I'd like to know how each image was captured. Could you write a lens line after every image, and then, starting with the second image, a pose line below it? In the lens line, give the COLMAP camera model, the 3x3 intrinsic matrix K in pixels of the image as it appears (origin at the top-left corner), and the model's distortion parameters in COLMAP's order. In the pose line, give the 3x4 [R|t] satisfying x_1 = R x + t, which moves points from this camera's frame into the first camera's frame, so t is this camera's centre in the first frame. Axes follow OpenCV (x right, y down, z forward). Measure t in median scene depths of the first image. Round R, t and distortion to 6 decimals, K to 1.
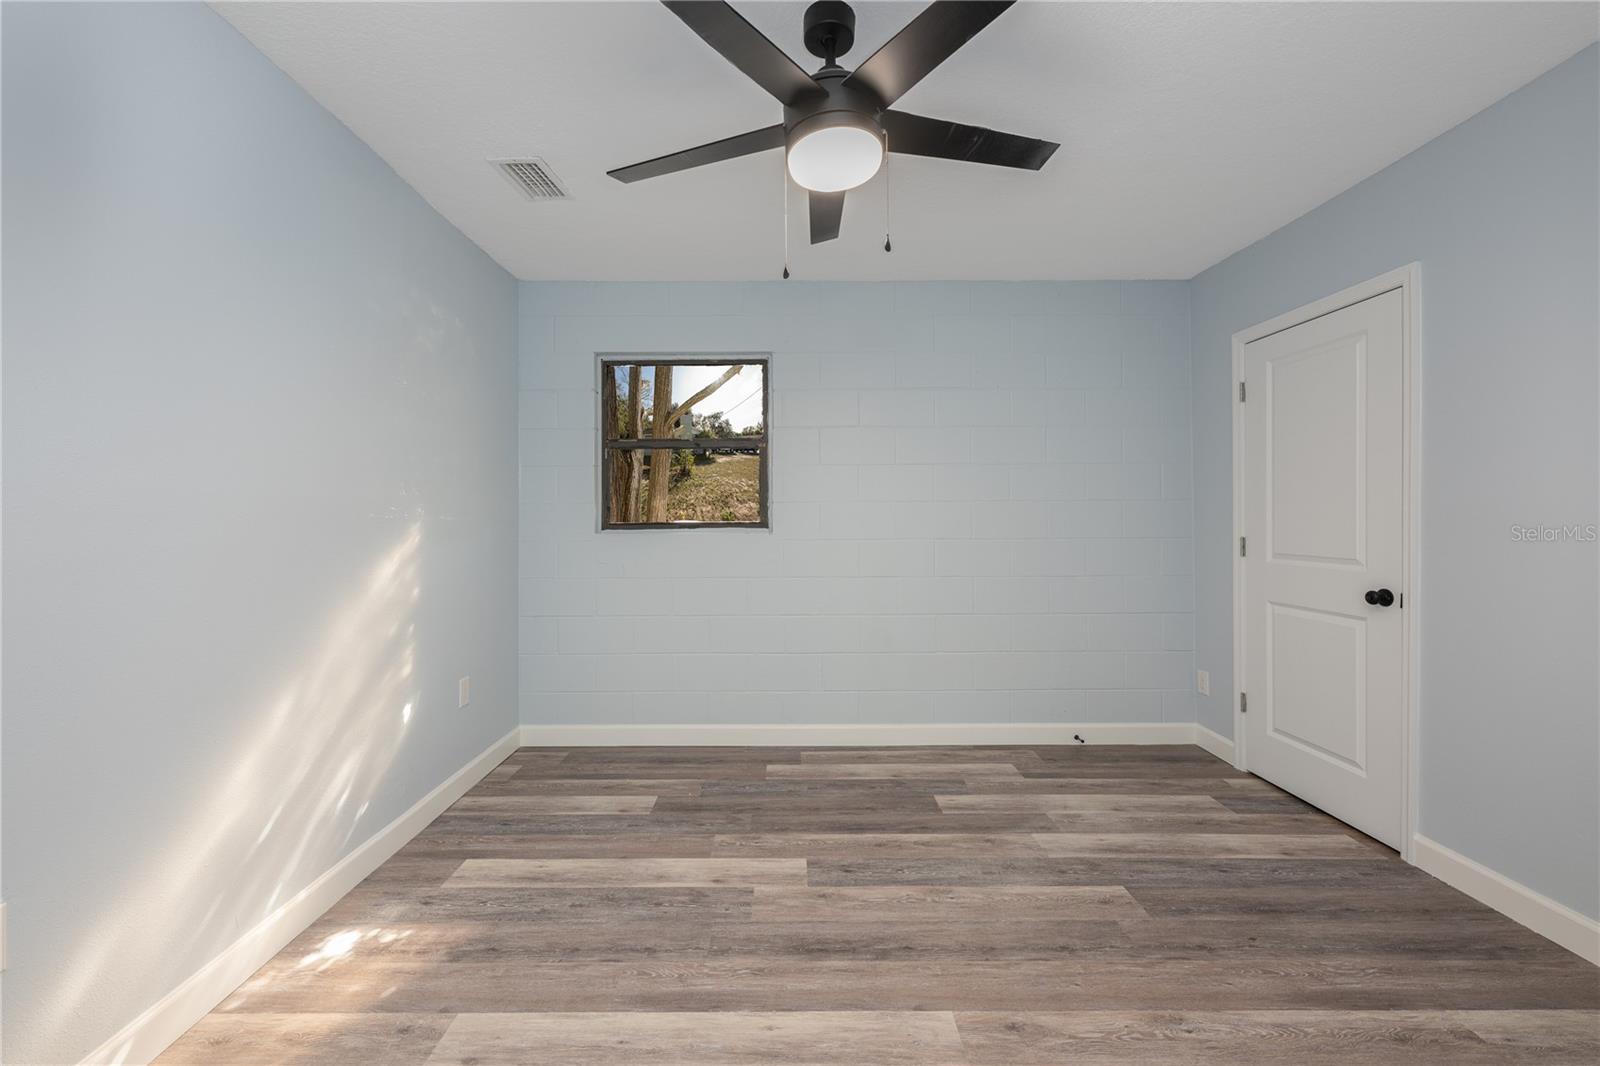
lens RADIAL K [[652.7, 0, 787.6], [0, 652.7, 523.7], [0, 0, 1]] dist [0.001199, 0.000217]
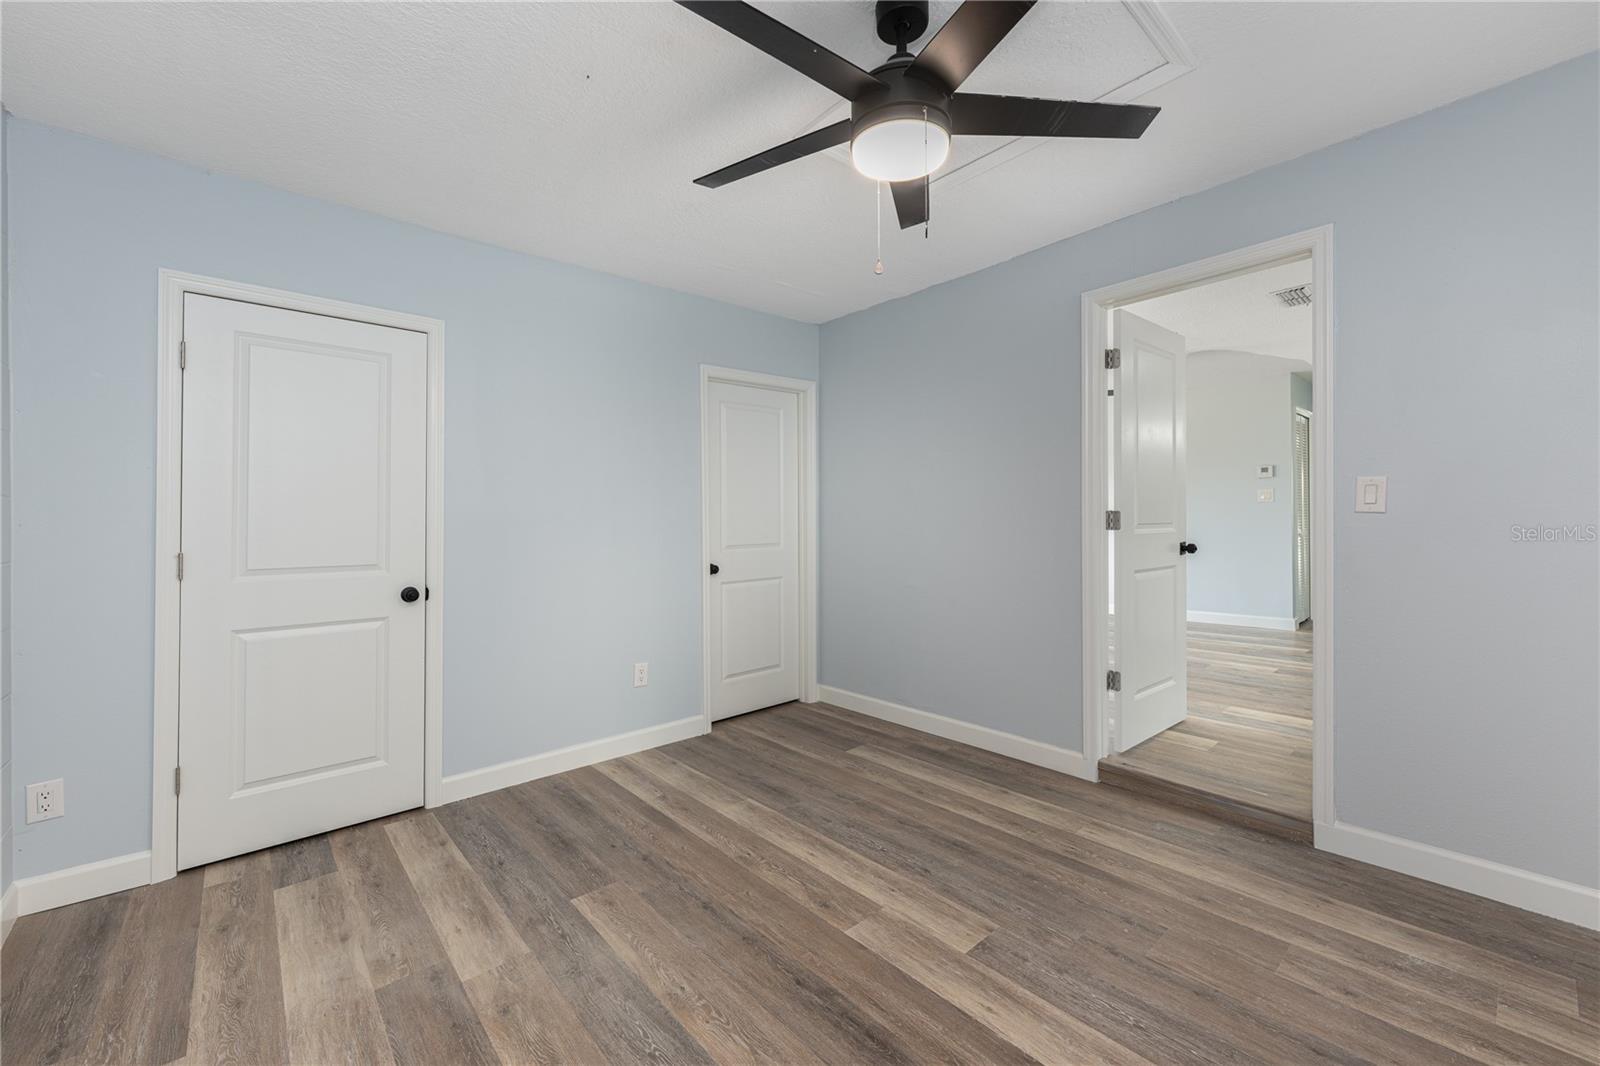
lens RADIAL K [[652.7, 0, 787.6], [0, 652.7, 523.7], [0, 0, 1]] dist [0.001199, 0.000217]
pose [[-0.663960, 0.013710, 0.747642, -0.413656], [0.019664, 0.999806, -0.000872, 0.001914], [-0.747509, 0.014122, -0.664101, 1.326068]]
